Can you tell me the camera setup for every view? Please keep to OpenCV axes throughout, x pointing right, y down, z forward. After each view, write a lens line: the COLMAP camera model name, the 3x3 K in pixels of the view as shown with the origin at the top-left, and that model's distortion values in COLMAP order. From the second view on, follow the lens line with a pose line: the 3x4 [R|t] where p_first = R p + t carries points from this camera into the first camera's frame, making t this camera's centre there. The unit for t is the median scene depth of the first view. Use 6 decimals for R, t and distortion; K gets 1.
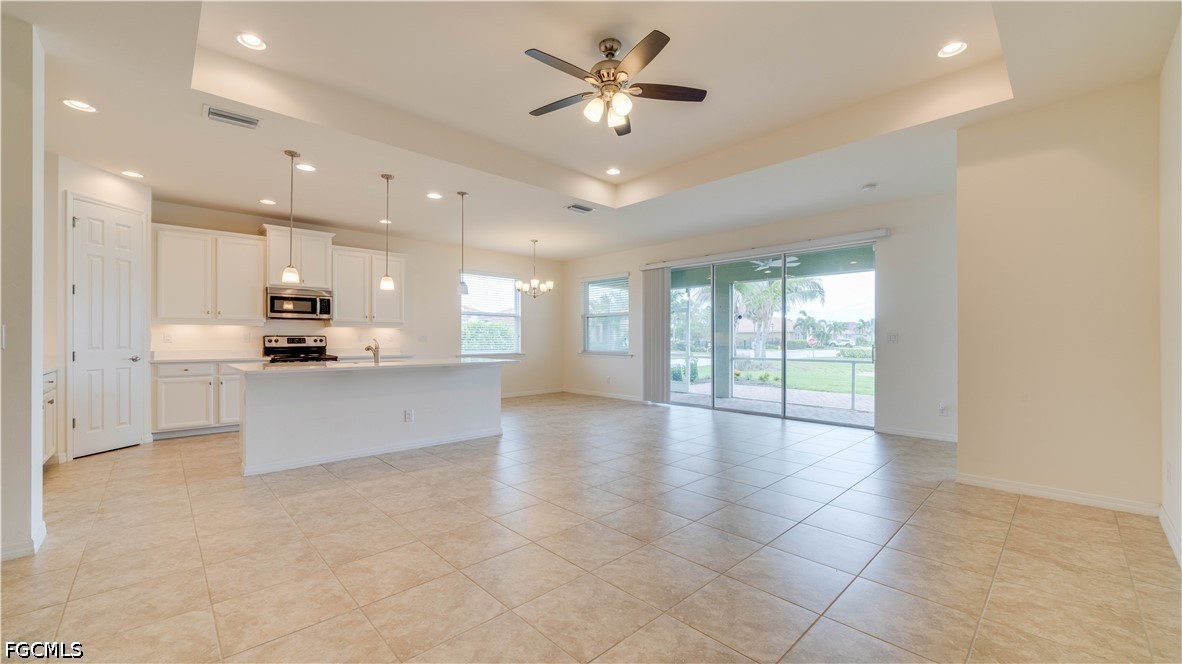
lens RADIAL K [[456.6, 0, 585.8], [0, 456.6, 337.5], [0, 0, 1]] dist [-0.003735, 0.000011]
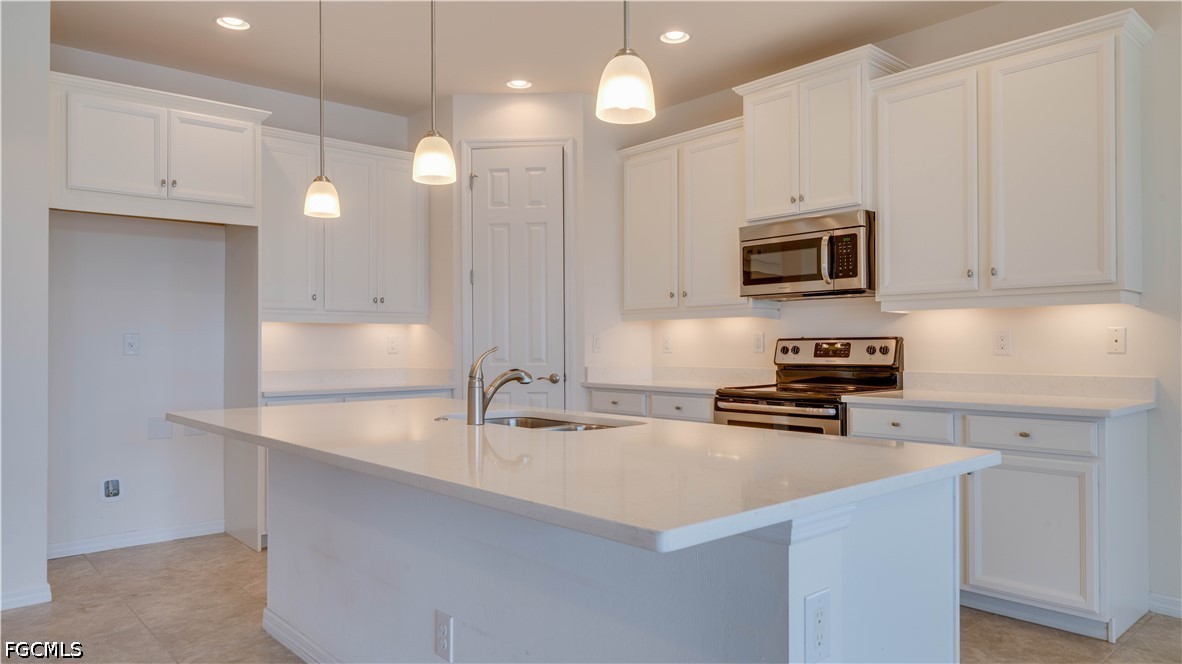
lens RADIAL K [[772.2, 0, 594.6], [0, 772.2, 337.2], [0, 0, 1]] dist [0.001948, 0.001161]
pose [[-0.022668, -0.010490, -0.999688, 0.049968], [0.006516, 0.999922, -0.010640, 0.001705], [0.999722, -0.006756, -0.022598, 0.875224]]
